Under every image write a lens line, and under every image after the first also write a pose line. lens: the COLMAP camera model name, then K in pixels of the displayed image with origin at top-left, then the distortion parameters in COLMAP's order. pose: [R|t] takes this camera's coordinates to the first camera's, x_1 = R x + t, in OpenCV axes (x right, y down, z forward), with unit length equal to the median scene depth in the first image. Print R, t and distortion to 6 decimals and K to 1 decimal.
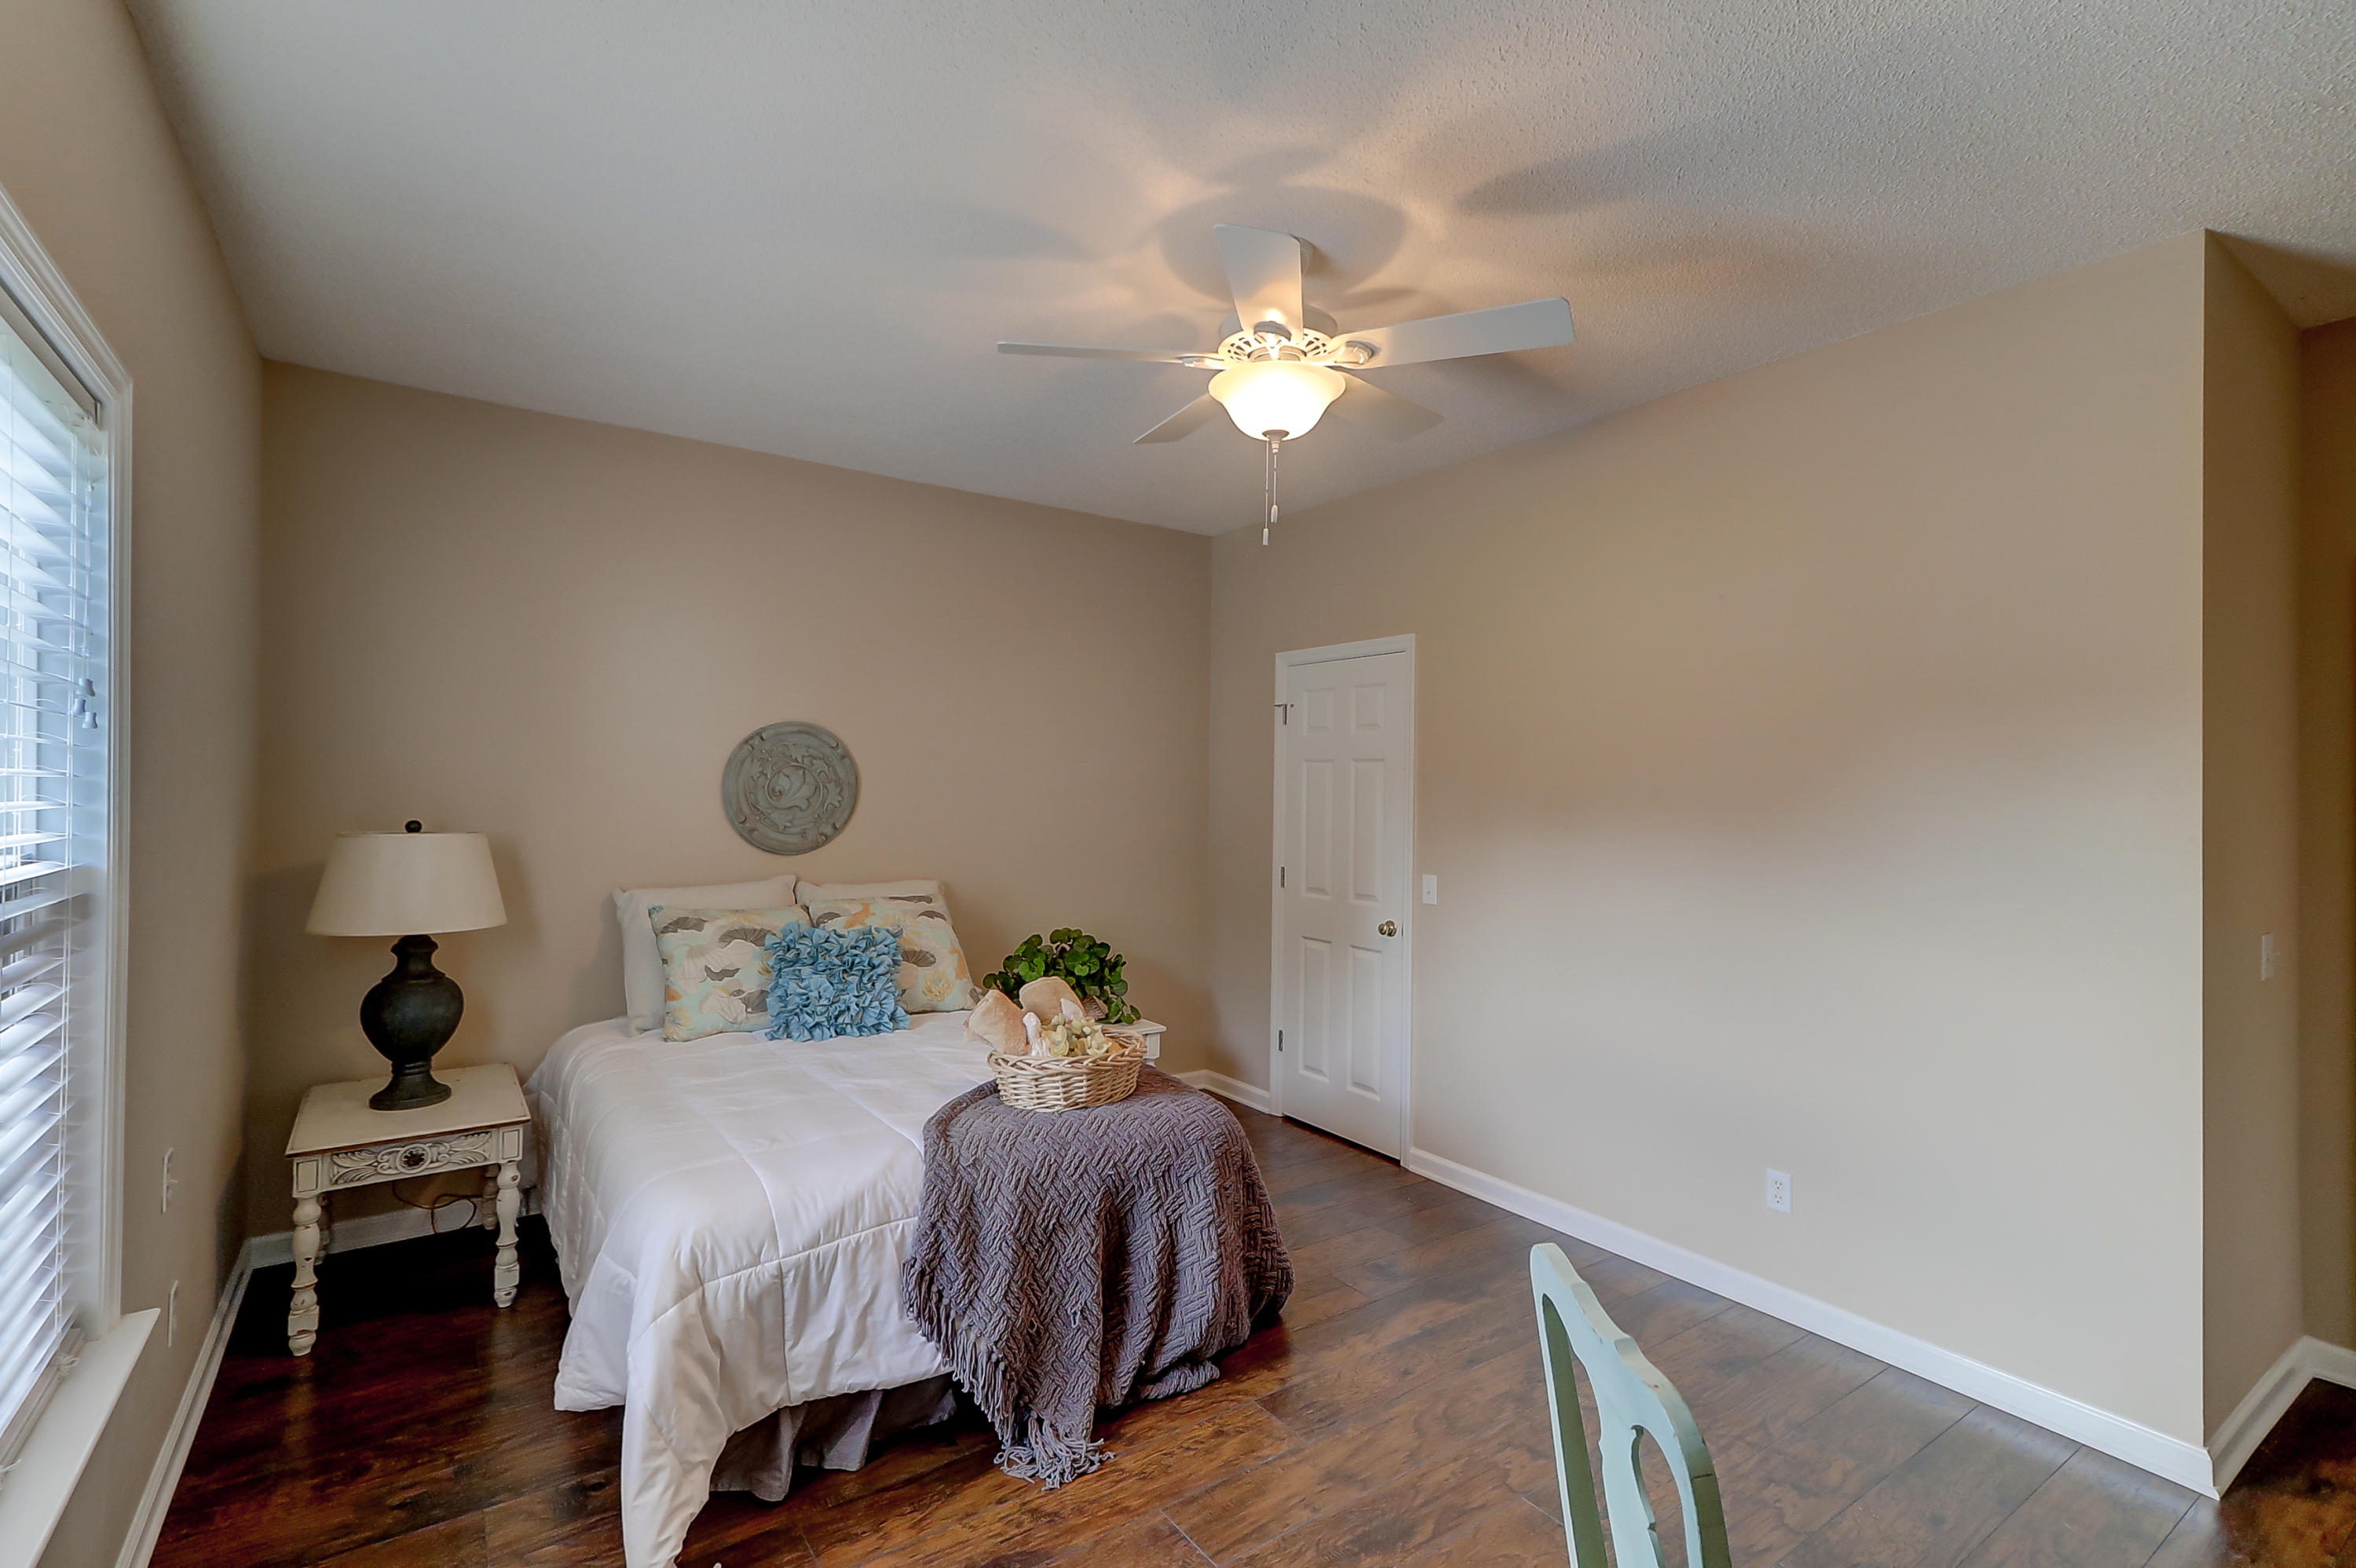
lens RADIAL K [[1070.7, 0, 1167.8], [0, 1070.7, 779.3], [0, 0, 1]] dist [0.026657, -0.009254]
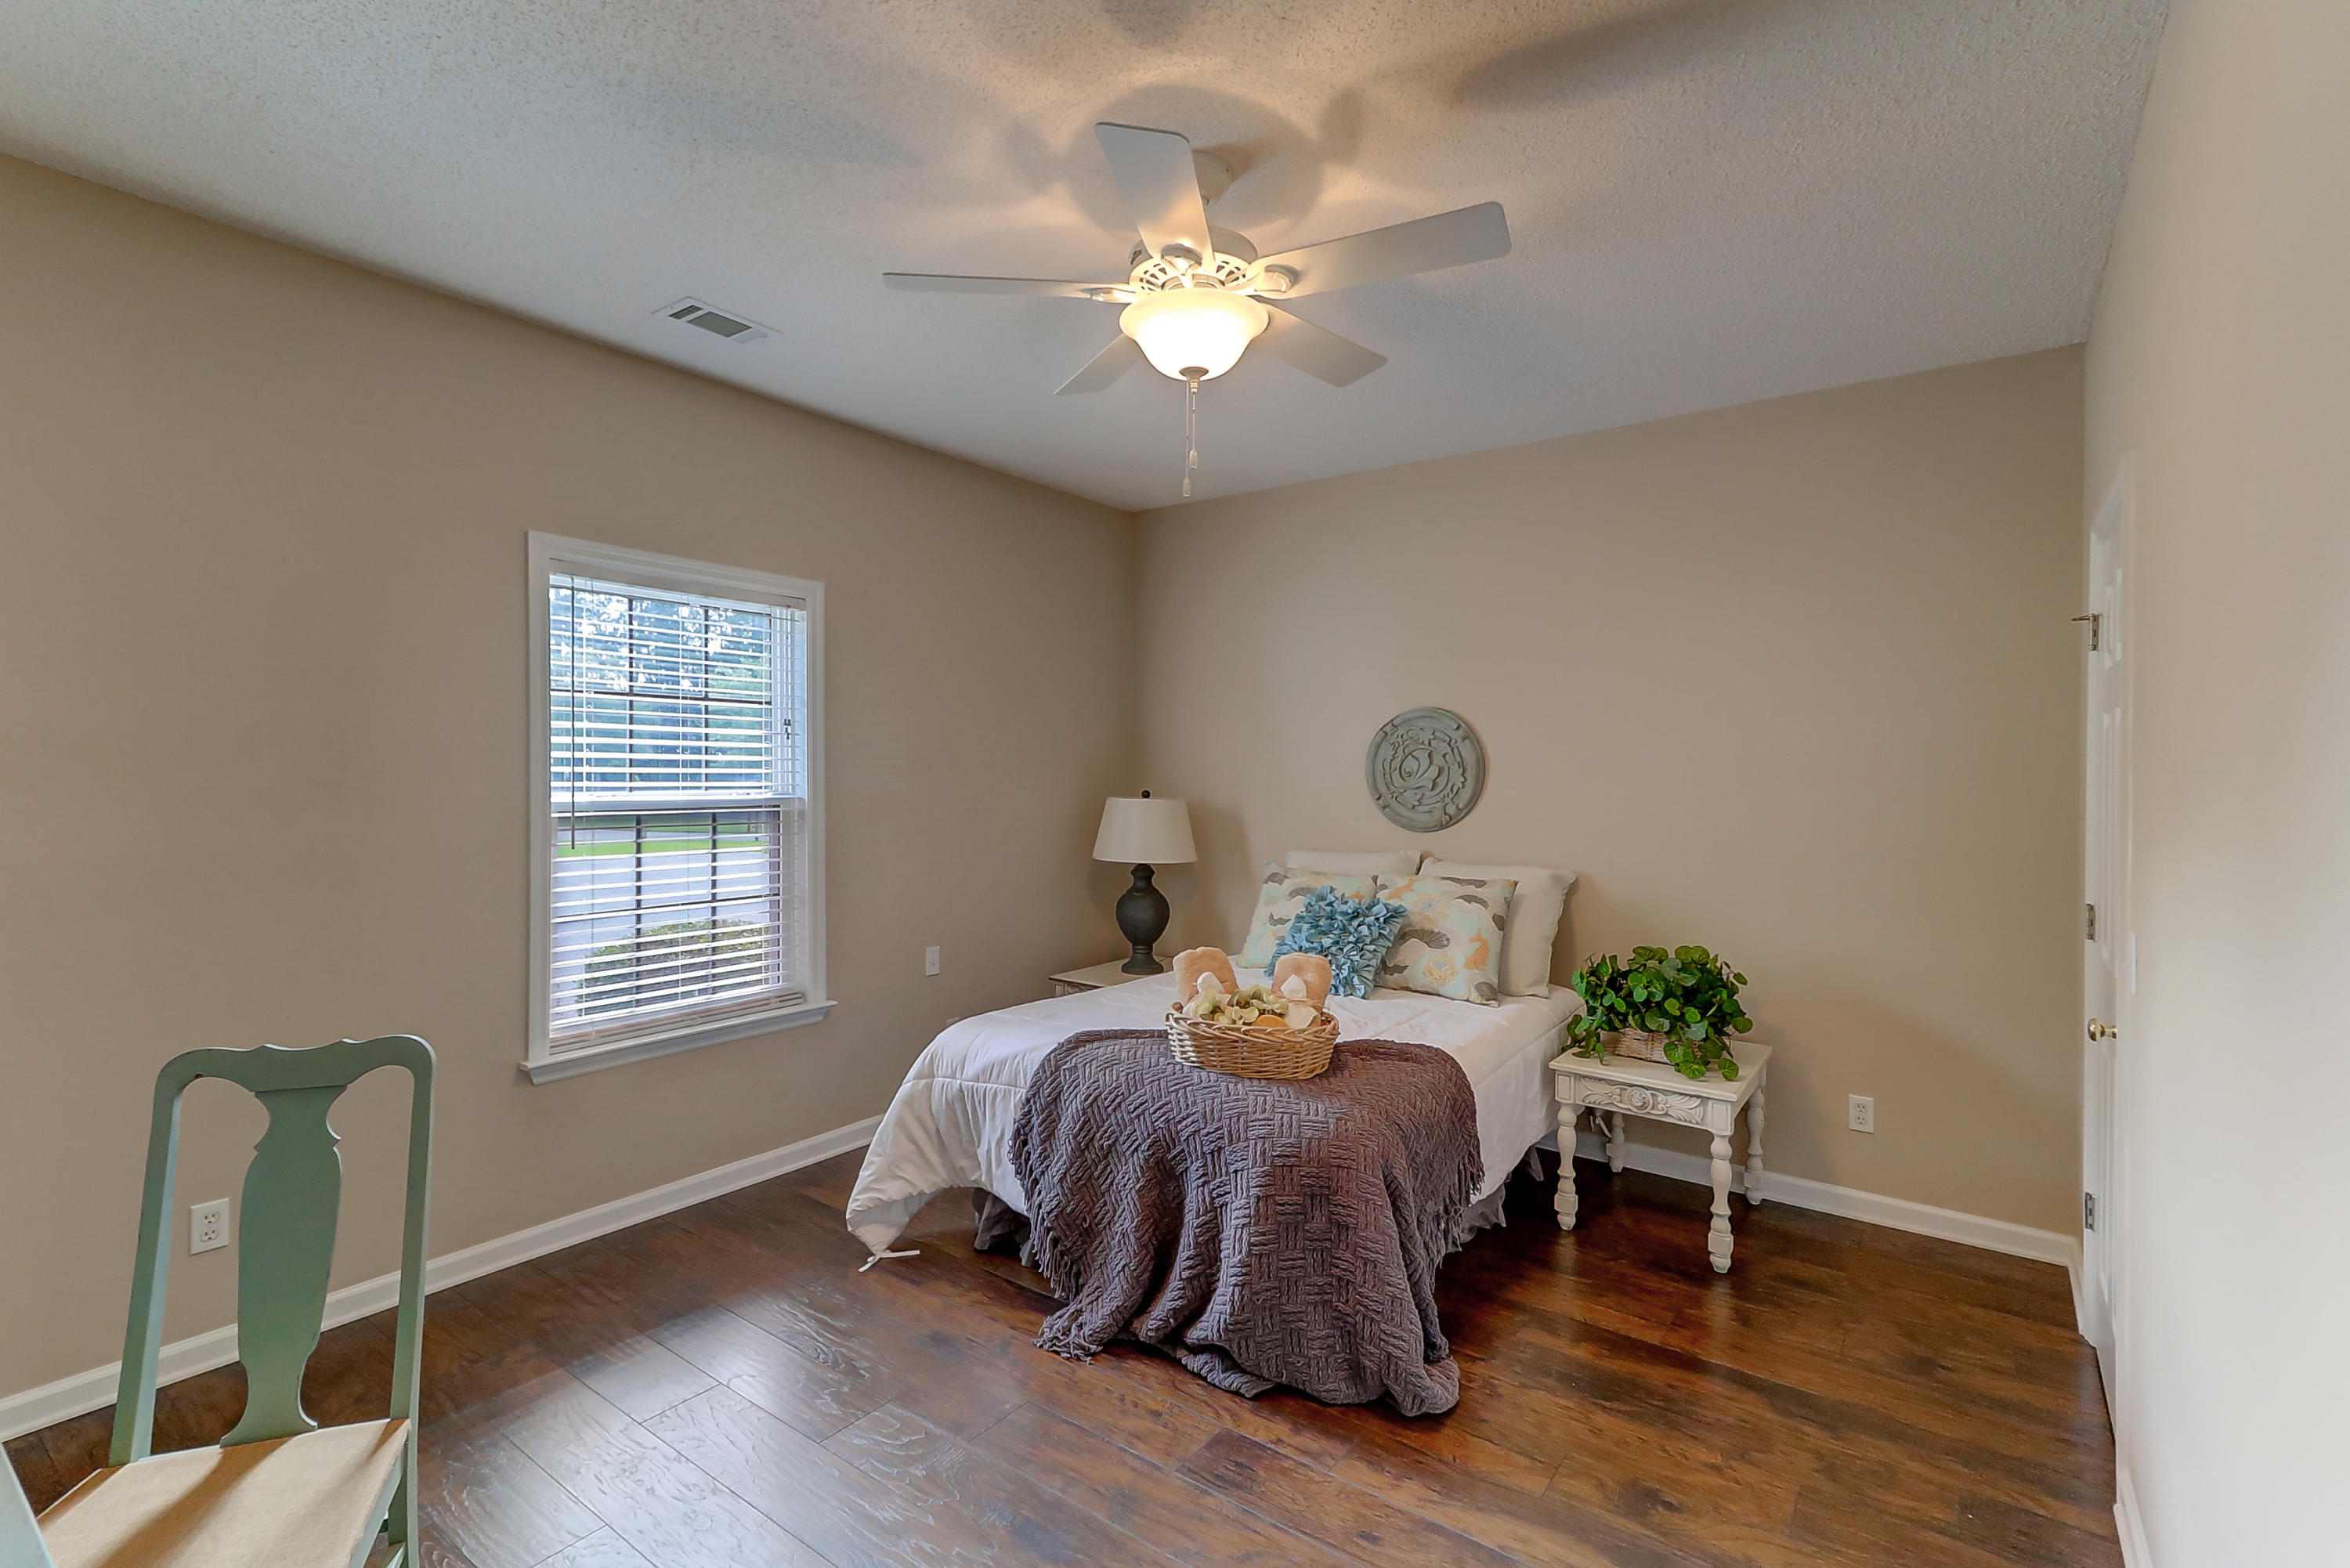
lens RADIAL K [[1068.0, 0, 1155.9], [0, 1068.0, 777.2], [0, 0, 1]] dist [0.026657, -0.009254]
pose [[0.314204, 0.000064, -0.949355, 0.777916], [0.001864, 0.999998, 0.000684, 0.019336], [0.949354, -0.001984, 0.314203, 0.549685]]
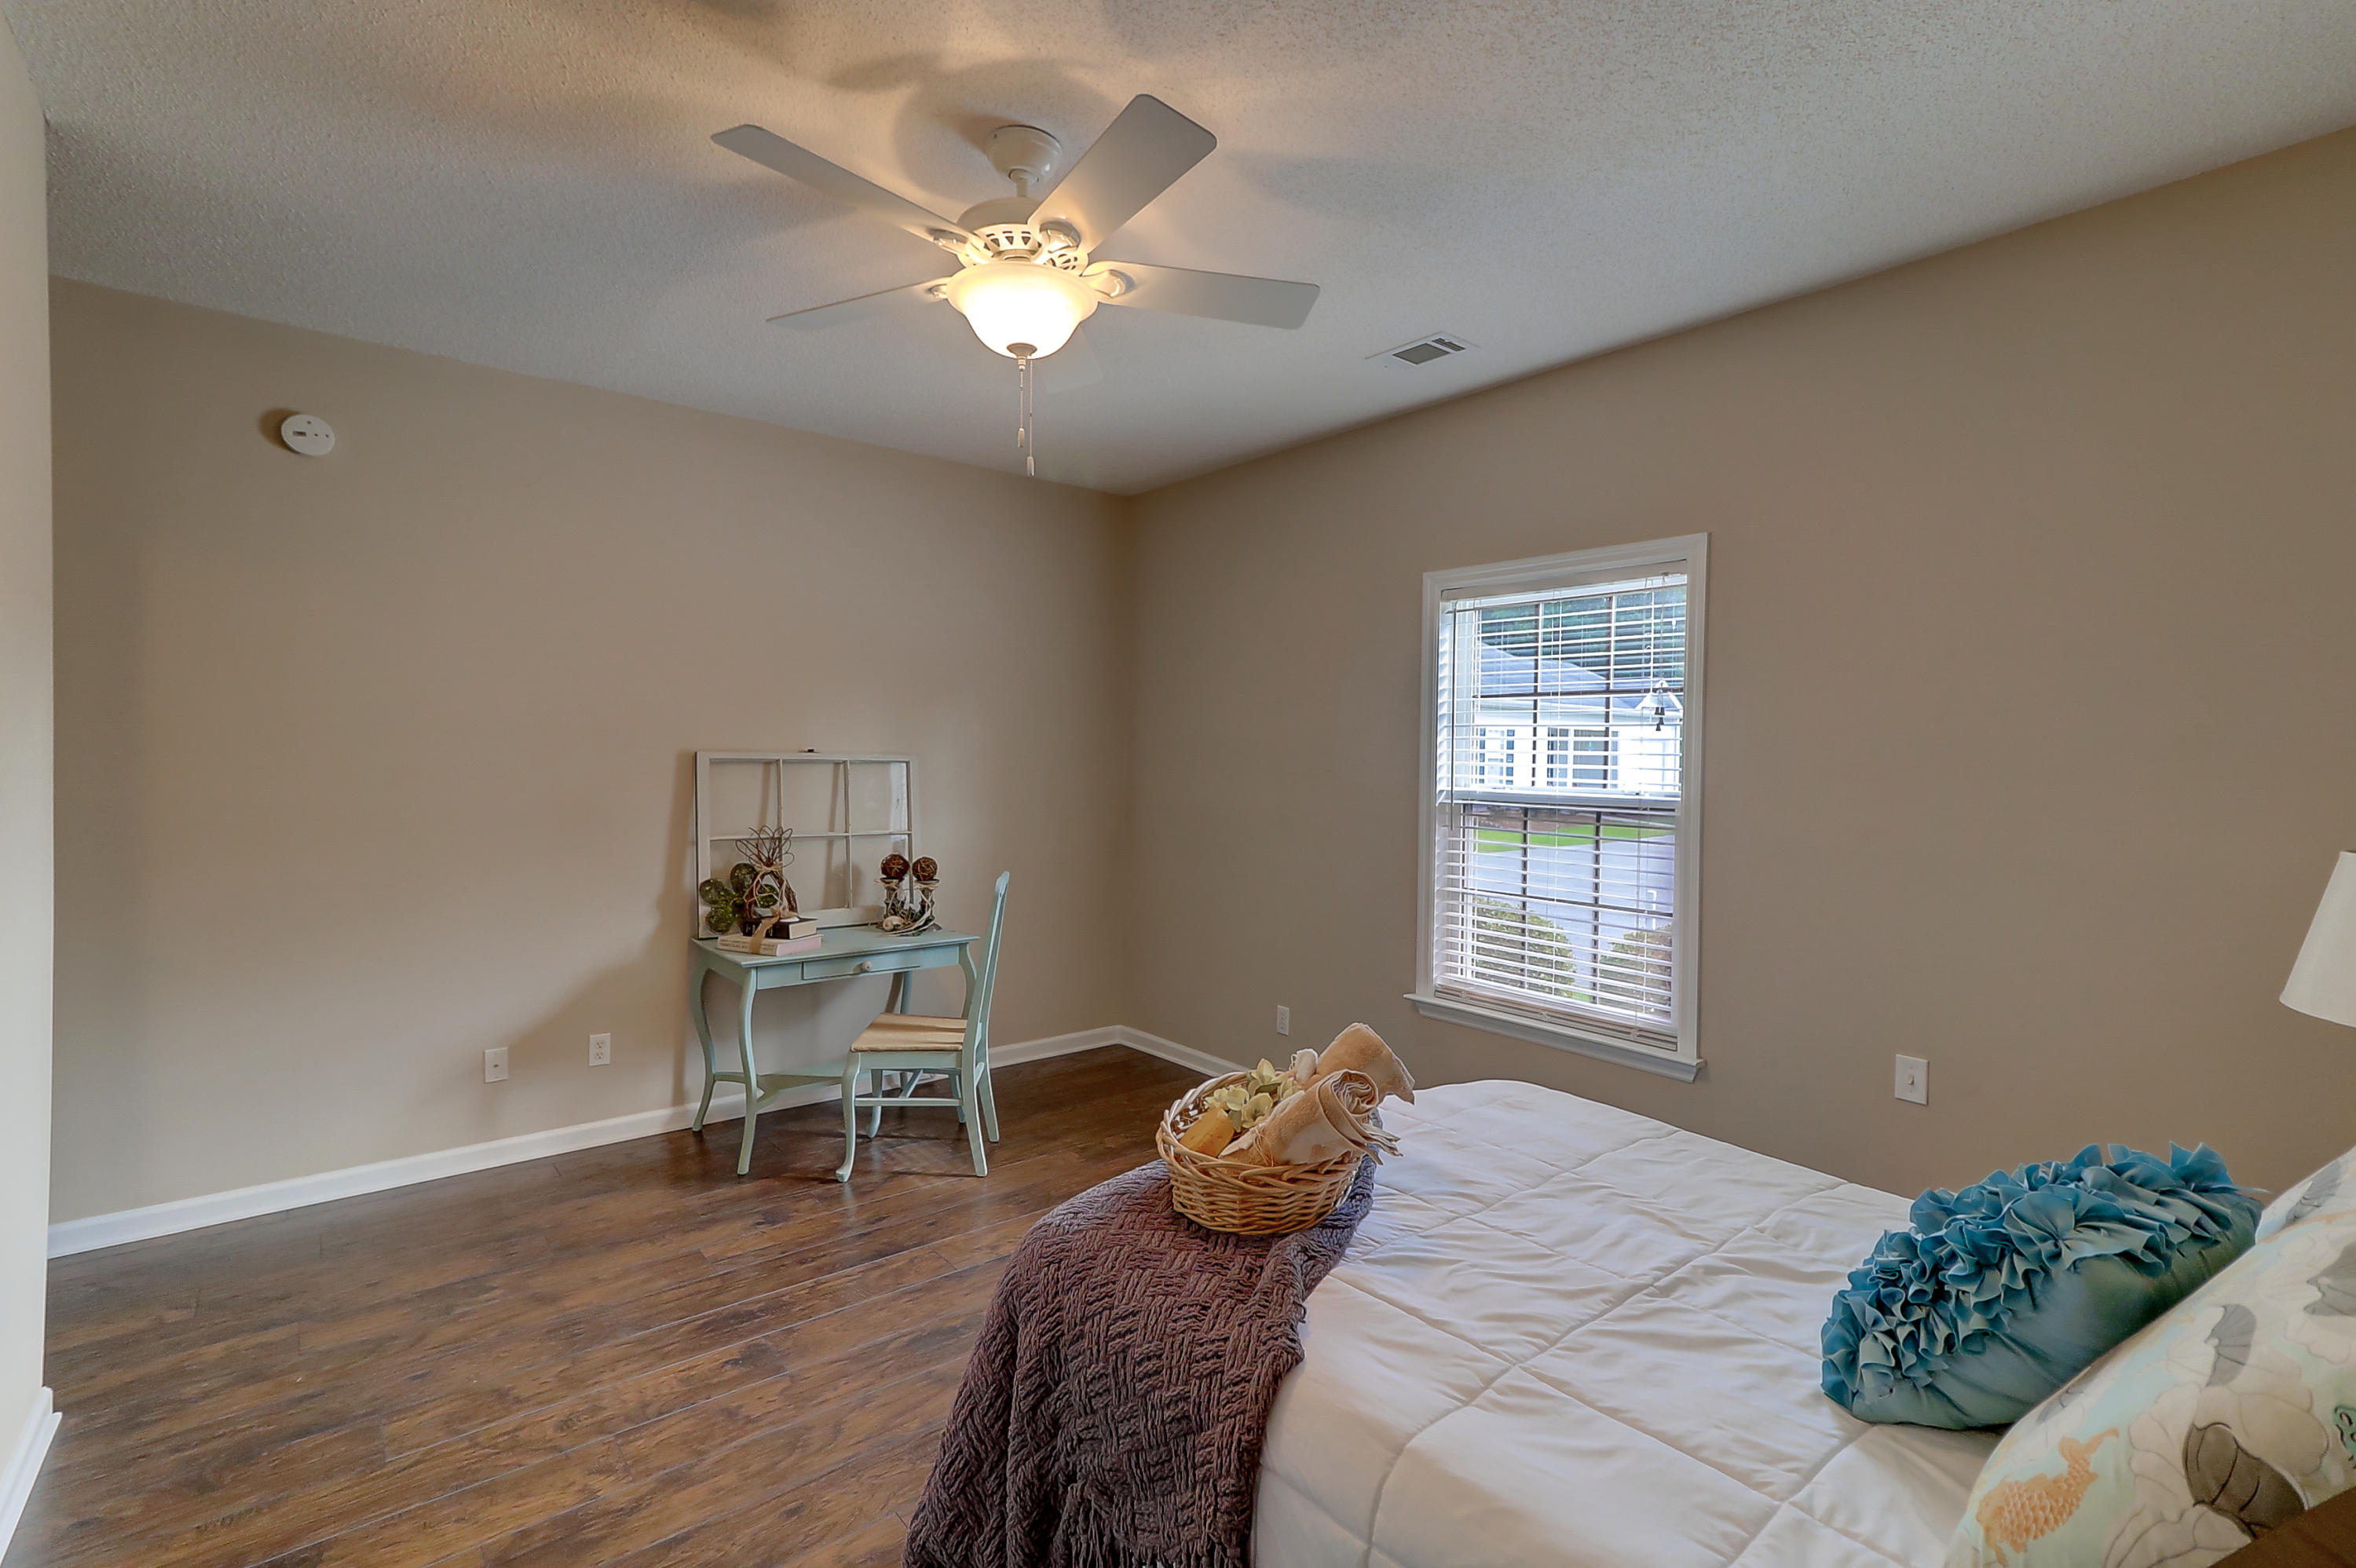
lens RADIAL K [[1070.7, 0, 1166.7], [0, 1070.7, 770.3], [0, 0, 1]] dist [0.026657, -0.009254]
pose [[-0.997296, -0.026607, -0.068502, 0.028895], [-0.027223, 0.999597, 0.008070, 0.018690], [0.068260, 0.009913, -0.997618, 1.544915]]
